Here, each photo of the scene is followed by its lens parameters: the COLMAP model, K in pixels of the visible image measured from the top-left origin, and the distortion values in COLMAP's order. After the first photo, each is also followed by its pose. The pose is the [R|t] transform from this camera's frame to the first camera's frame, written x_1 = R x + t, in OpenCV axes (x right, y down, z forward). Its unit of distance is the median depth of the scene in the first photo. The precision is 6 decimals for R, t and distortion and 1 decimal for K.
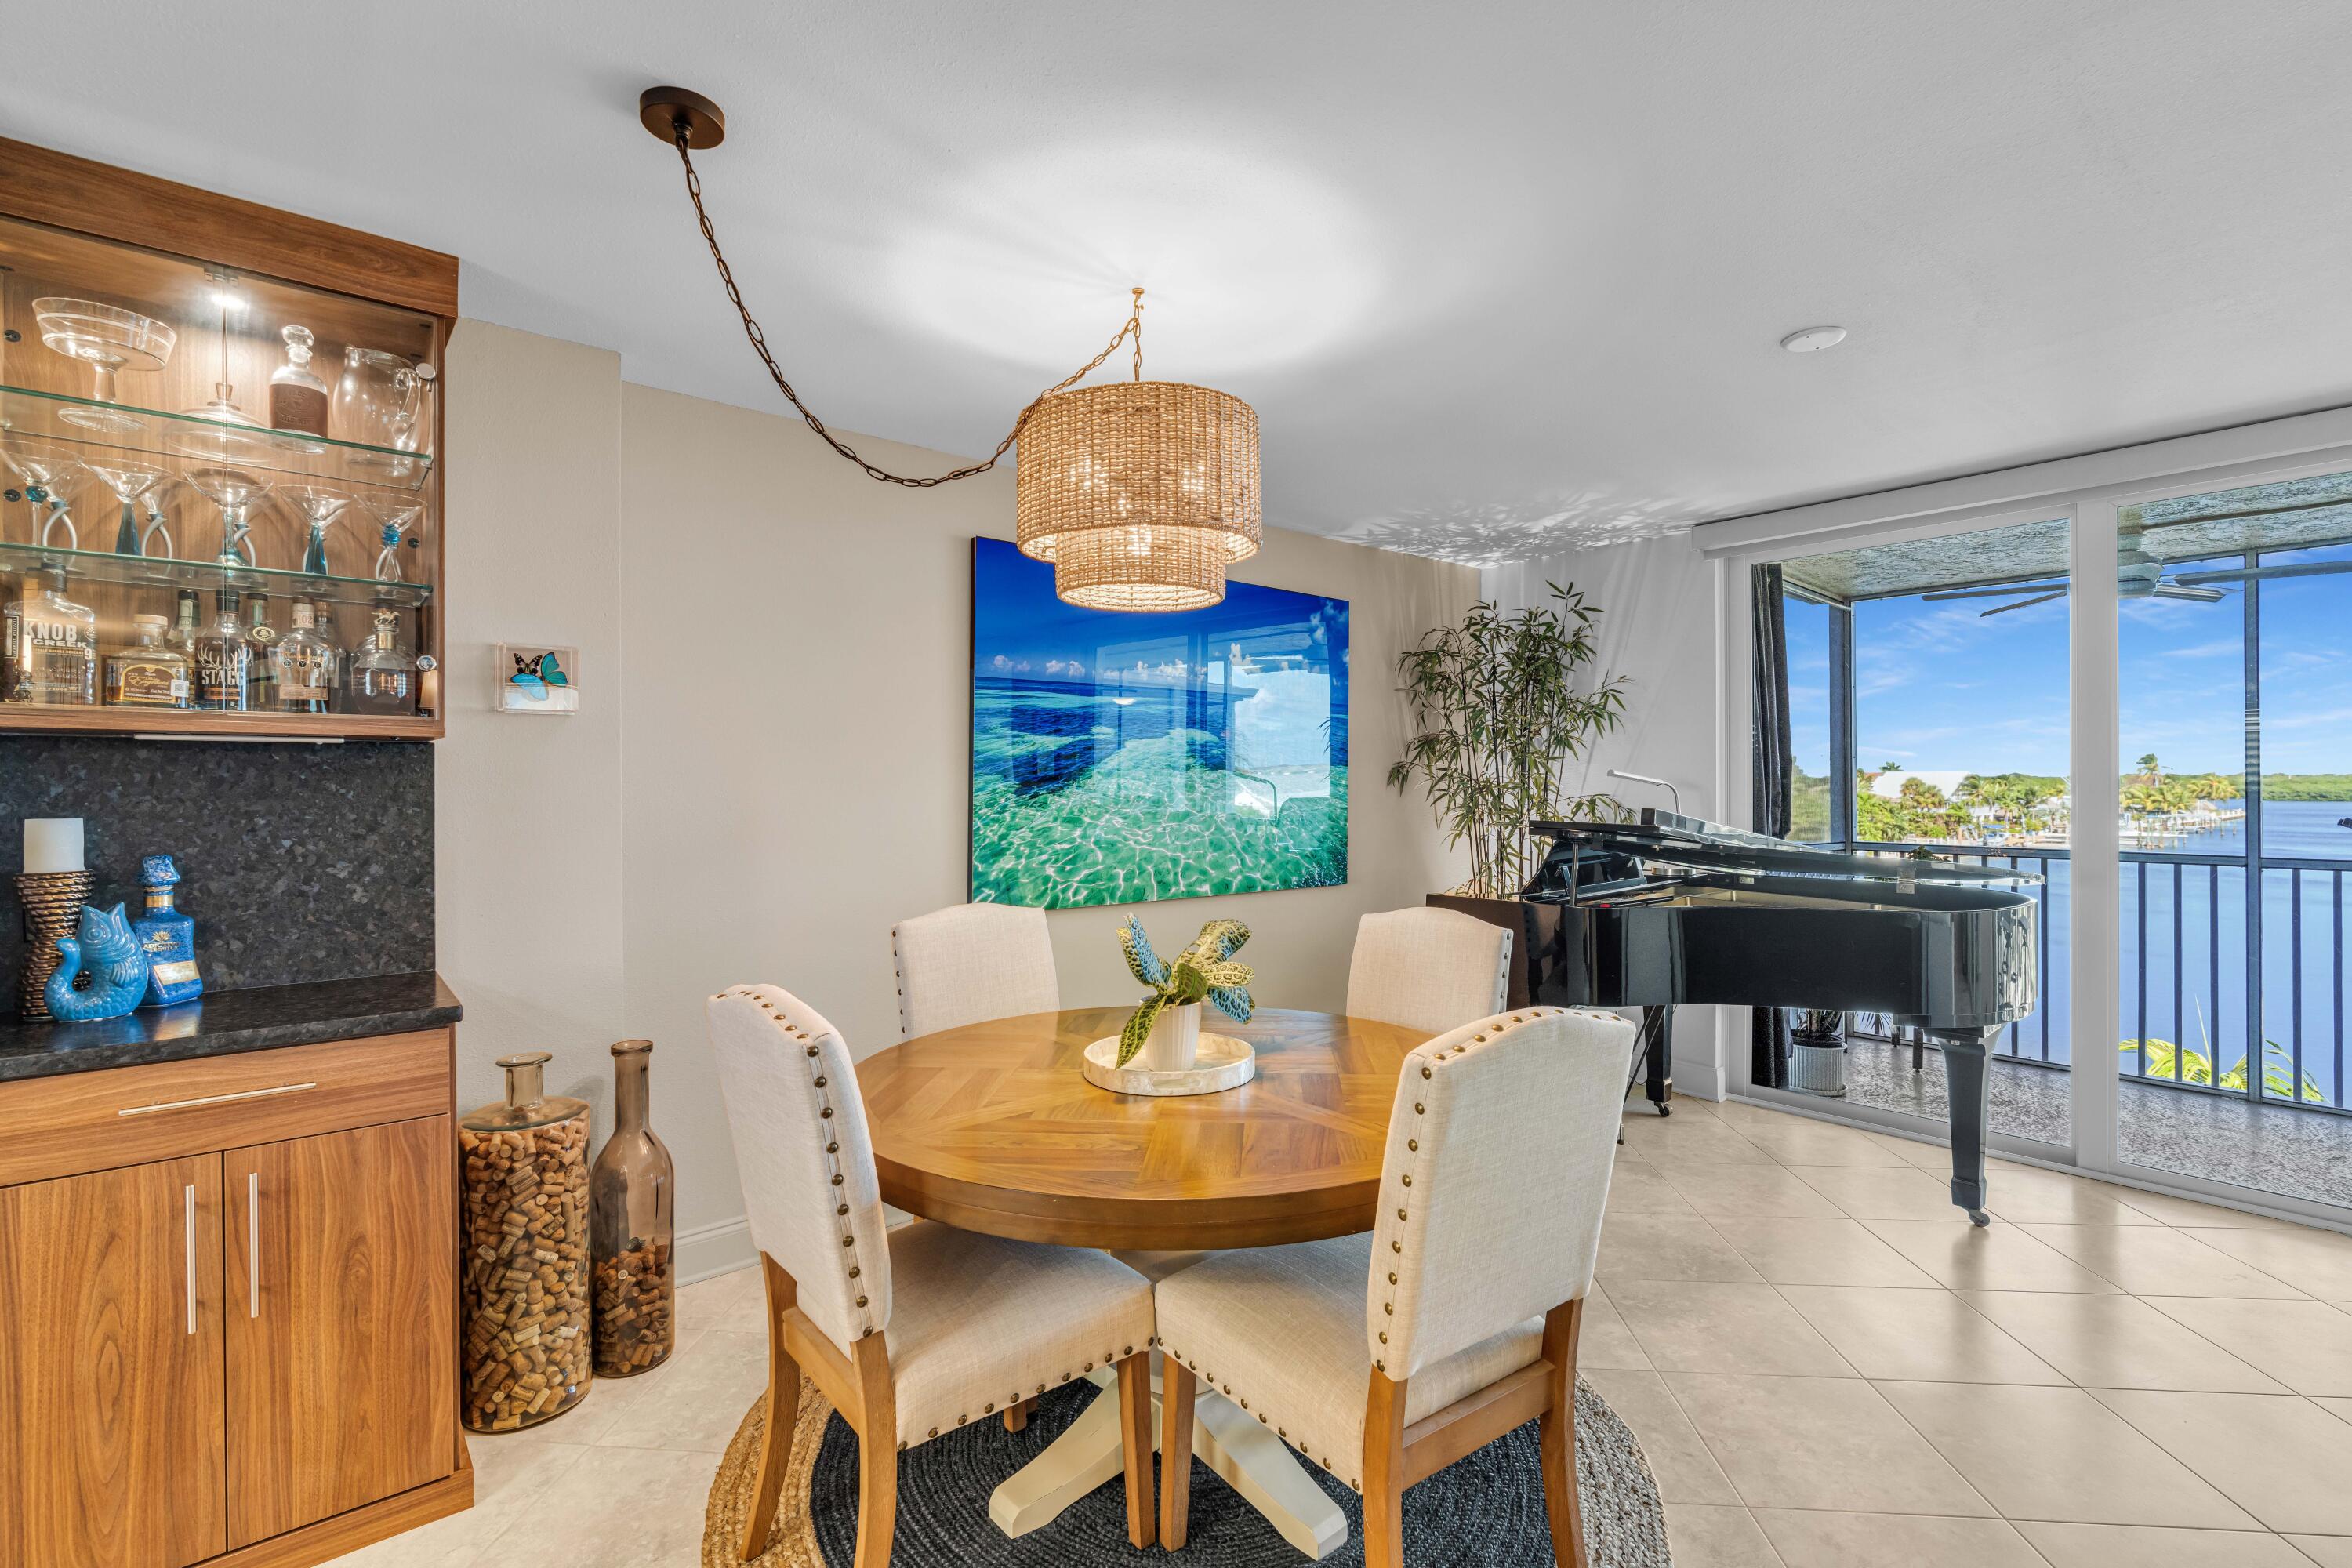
lens RADIAL K [[1068.3, 0, 1170.2], [0, 1068.3, 775.7], [0, 0, 1]] dist [-0.012162, 0.005117]
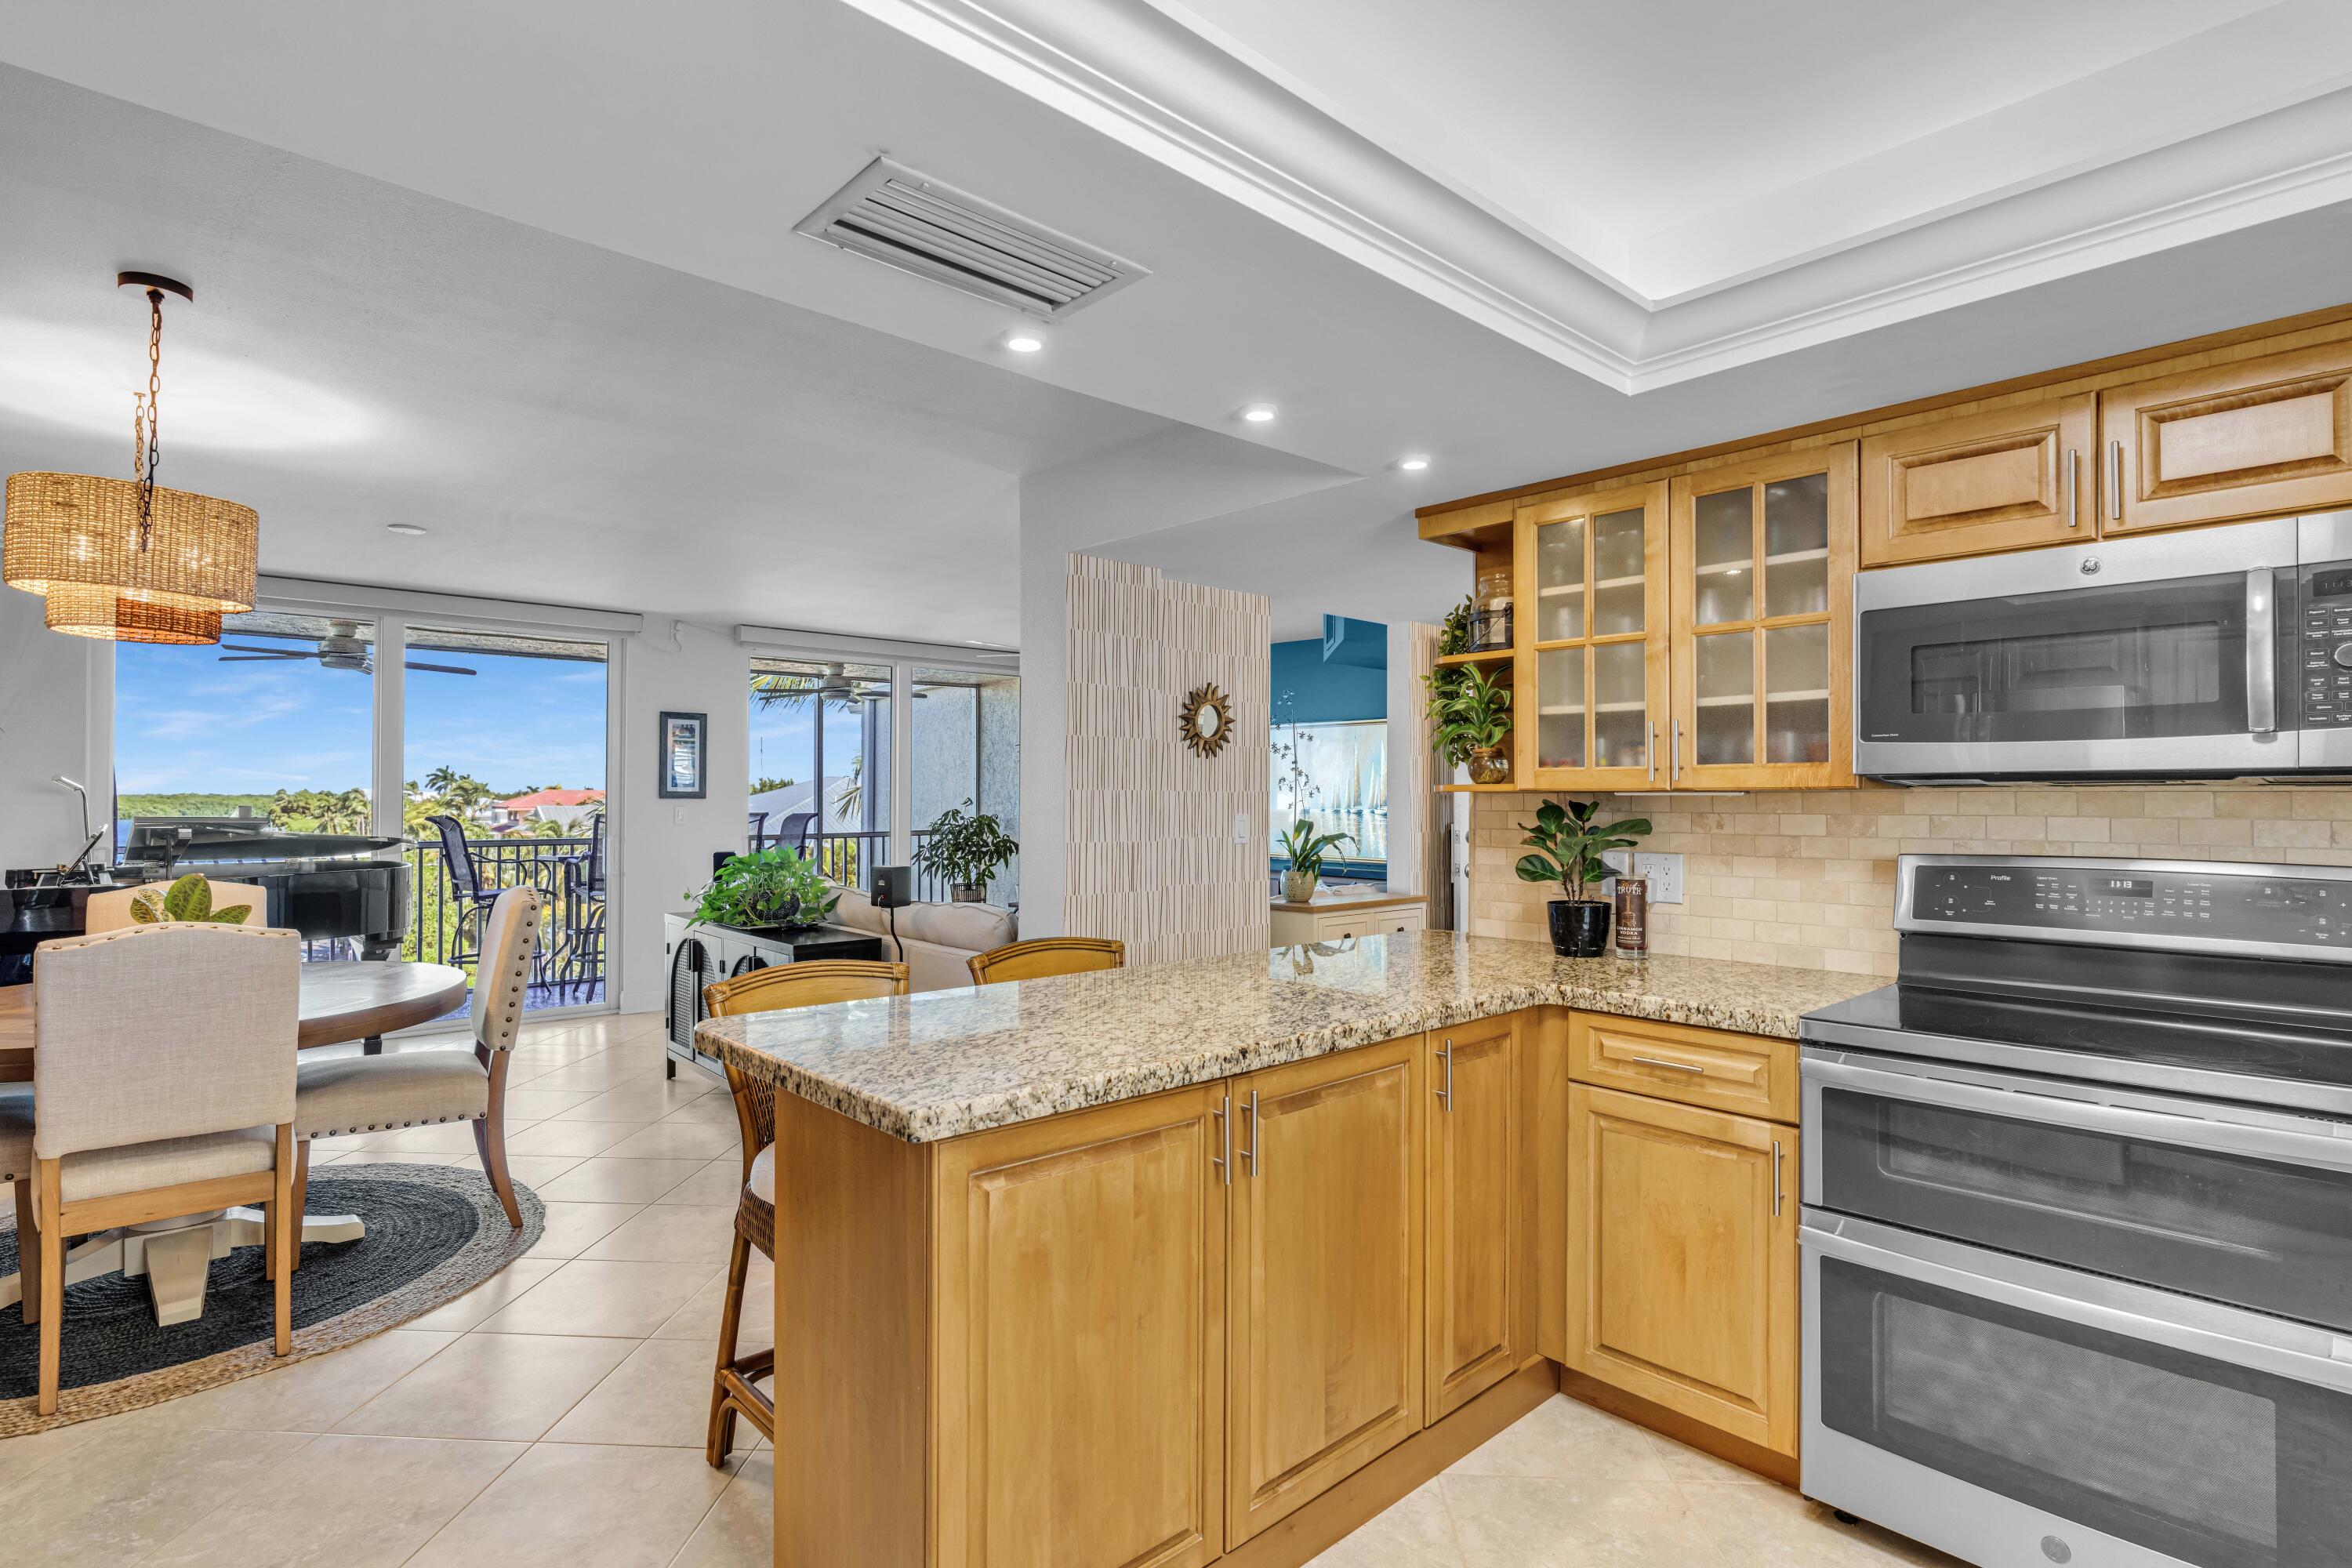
lens RADIAL K [[1153.3, 0, 1170.2], [0, 1153.3, 789.7], [0, 0, 1]] dist [-0.004689, 0.000292]
pose [[-0.034053, 0.012970, 0.999336, -0.931123], [-0.009685, 0.999865, -0.013307, 0.015405], [-0.999373, -0.010132, -0.033923, -0.122401]]
